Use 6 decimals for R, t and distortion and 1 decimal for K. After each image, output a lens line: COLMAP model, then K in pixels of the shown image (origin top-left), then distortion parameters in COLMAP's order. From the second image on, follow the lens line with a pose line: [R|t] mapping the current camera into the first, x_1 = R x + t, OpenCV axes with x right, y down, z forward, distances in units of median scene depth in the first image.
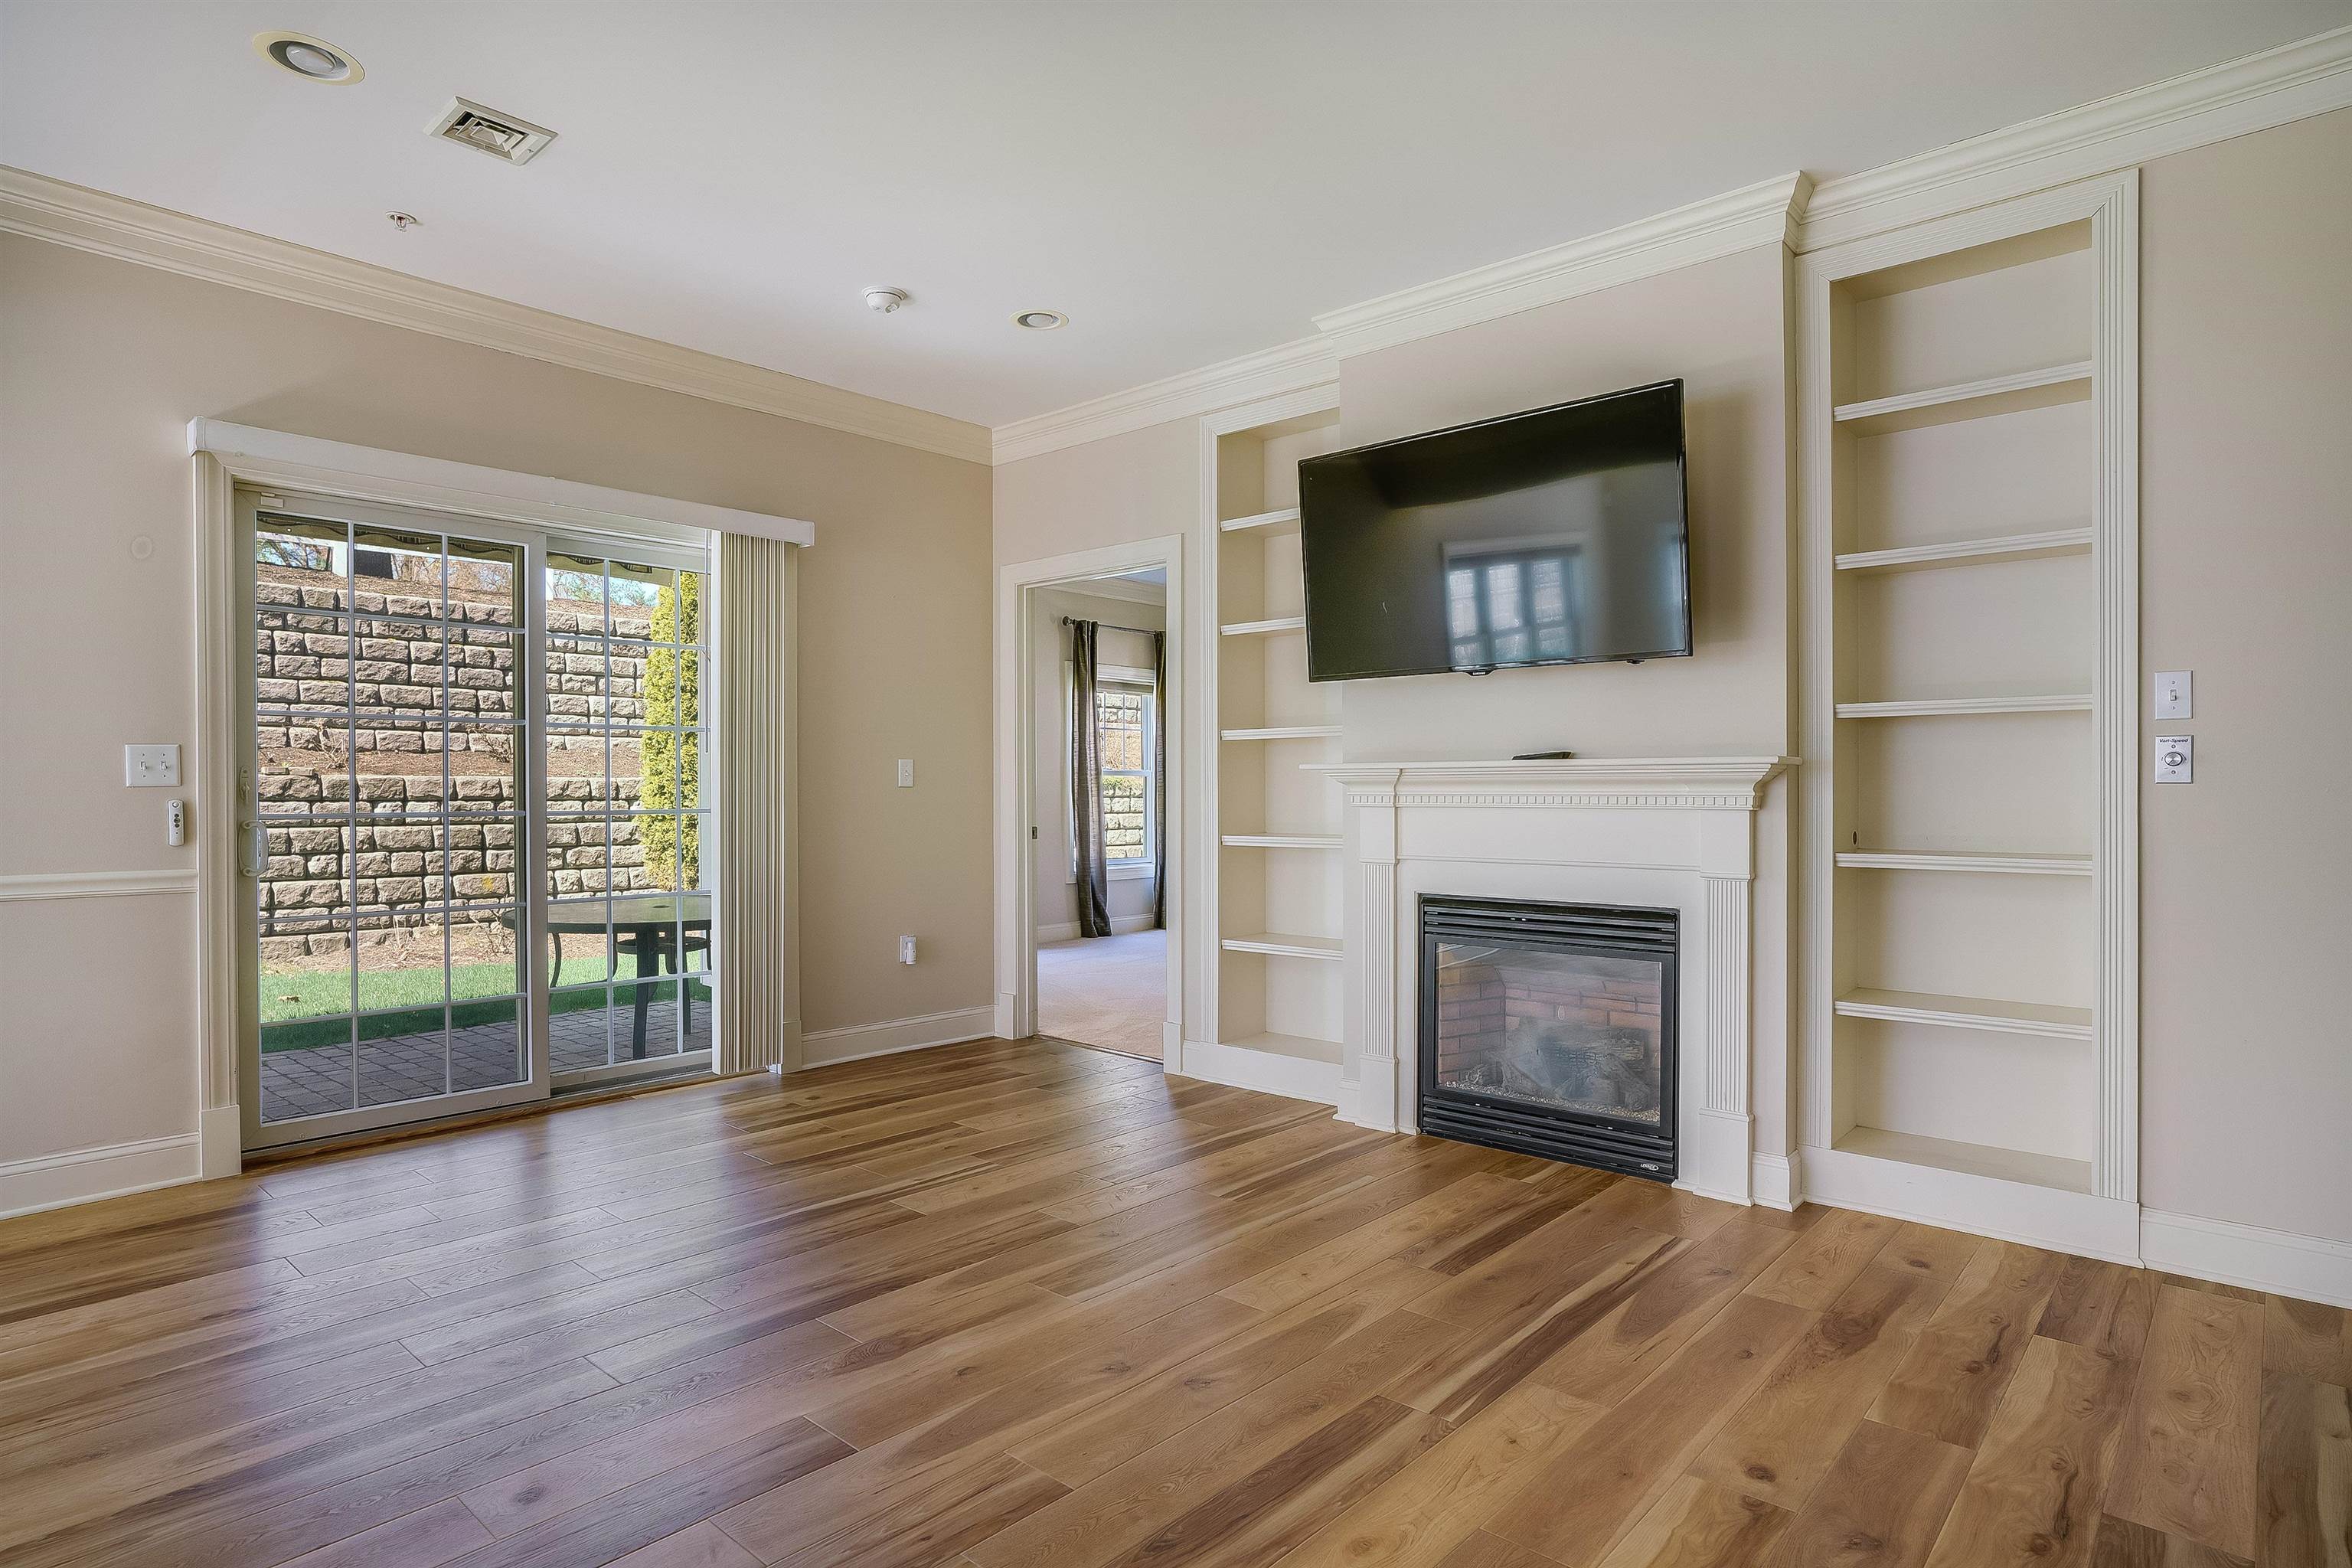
lens RADIAL K [[1273.4, 0, 1182.3], [0, 1273.4, 779.7], [0, 0, 1]] dist [-0.023181, 0.002208]
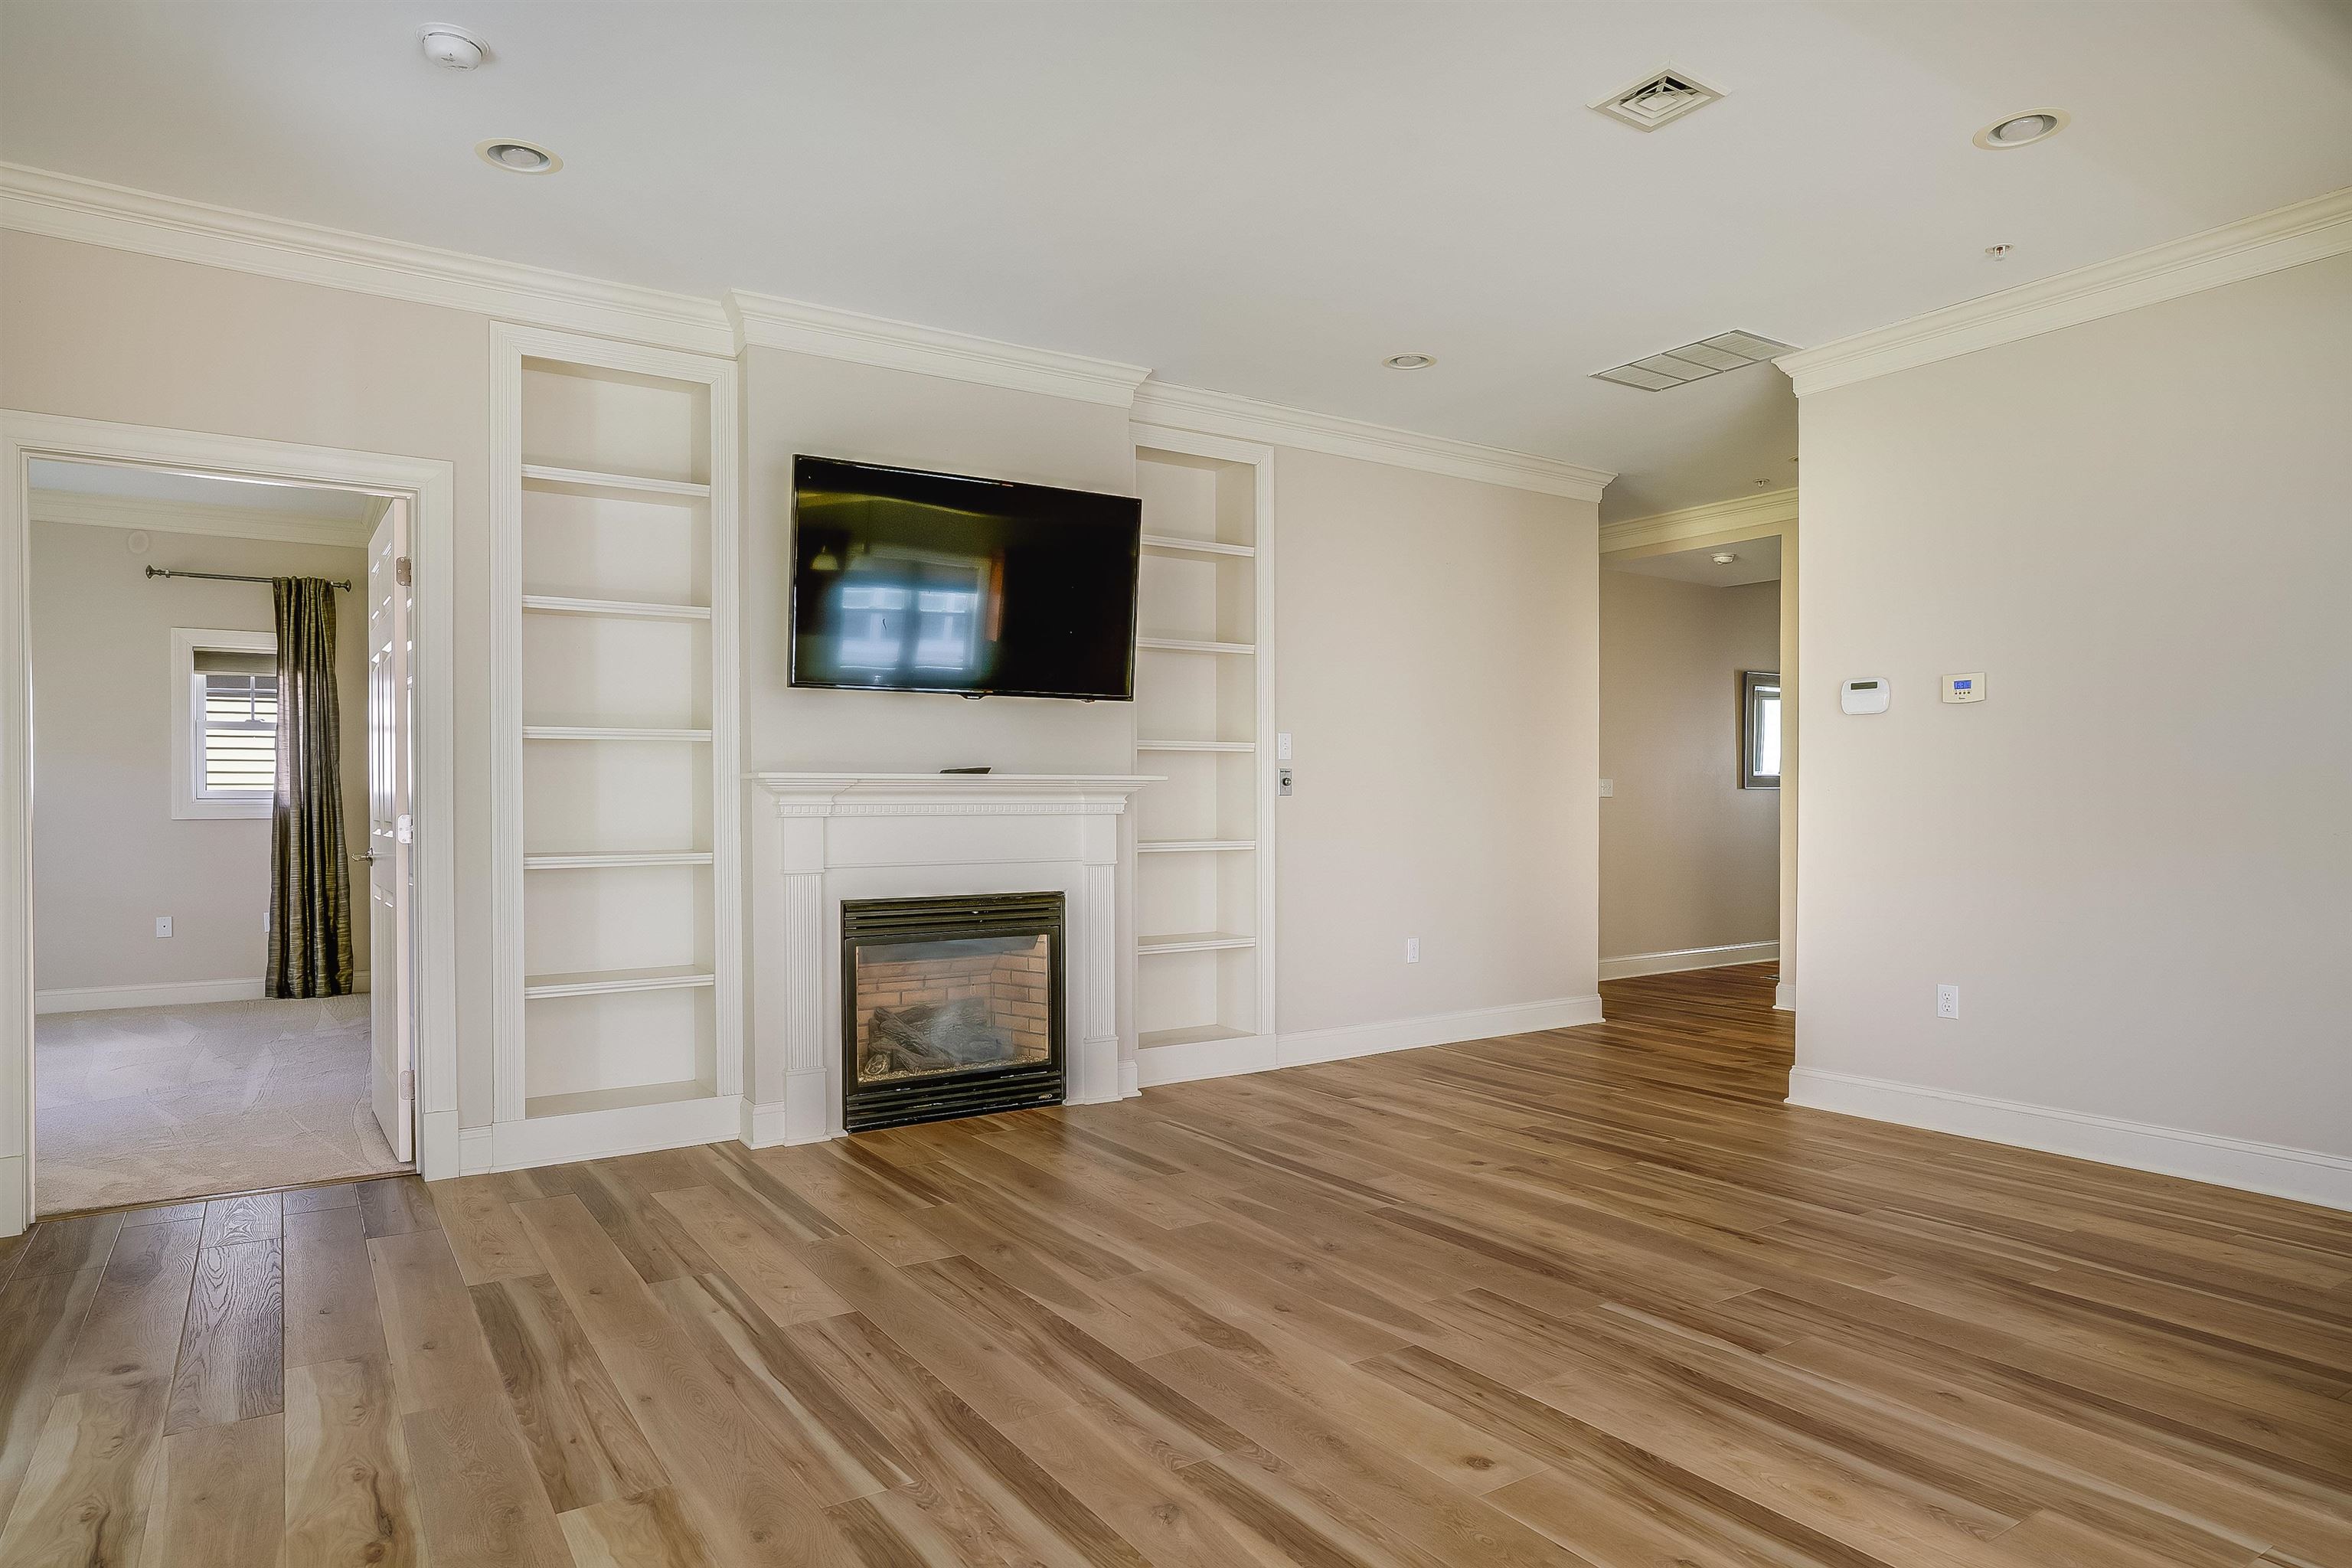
lens RADIAL K [[1366.9, 0, 1179.7], [0, 1366.9, 799.9], [0, 0, 1]] dist [-0.034853, -0.000473]
pose [[0.256927, -0.001061, 0.966430, -0.926445], [-0.005396, 0.999982, 0.002532, 0.004040], [-0.966416, -0.005865, 0.256917, 0.522818]]
